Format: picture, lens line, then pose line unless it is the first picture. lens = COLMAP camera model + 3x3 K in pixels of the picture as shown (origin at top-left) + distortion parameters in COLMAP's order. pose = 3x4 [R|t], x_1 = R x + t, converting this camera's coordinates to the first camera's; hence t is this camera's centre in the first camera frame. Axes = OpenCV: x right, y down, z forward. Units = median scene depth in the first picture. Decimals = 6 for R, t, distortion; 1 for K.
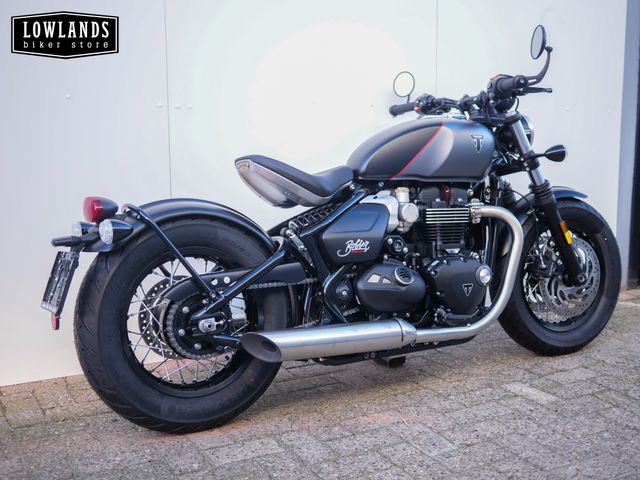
lens RADIAL K [[737.2, 0, 316.7], [0, 737.2, 236.9], [0, 0, 1]] dist [-0.003476, 0.000000]
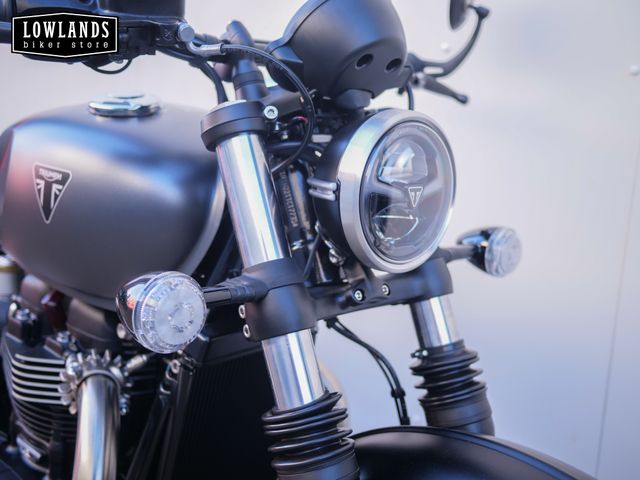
lens RADIAL K [[737.2, 0, 325.9], [0, 737.2, 237.2], [0, 0, 1]] dist [-0.003476, 0.000000]
pose [[0.338677, 0.256005, -0.905406, 0.578628], [-0.145594, 0.964942, 0.218378, -0.204730], [0.929570, 0.057862, 0.364076, 1.030698]]
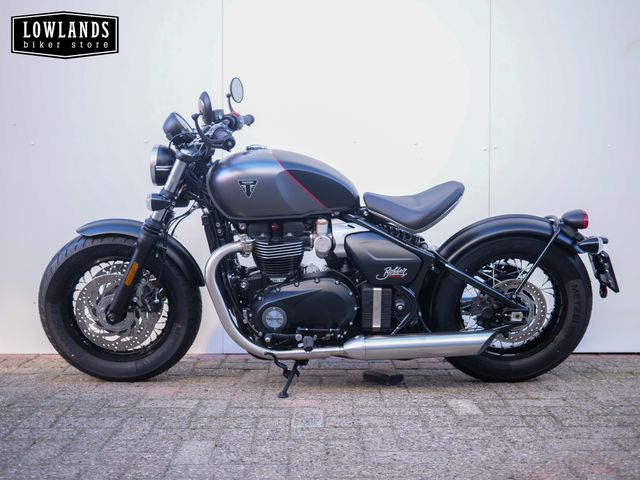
lens RADIAL K [[737.2, 0, 319.5], [0, 737.2, 238.7], [0, 0, 1]] dist [-0.003476, 0.000000]
pose [[0.878668, 0.021023, -0.476970, 0.612802], [-0.069382, 0.994047, -0.084001, 0.081358], [0.472365, 0.106902, 0.874896, -0.012369]]
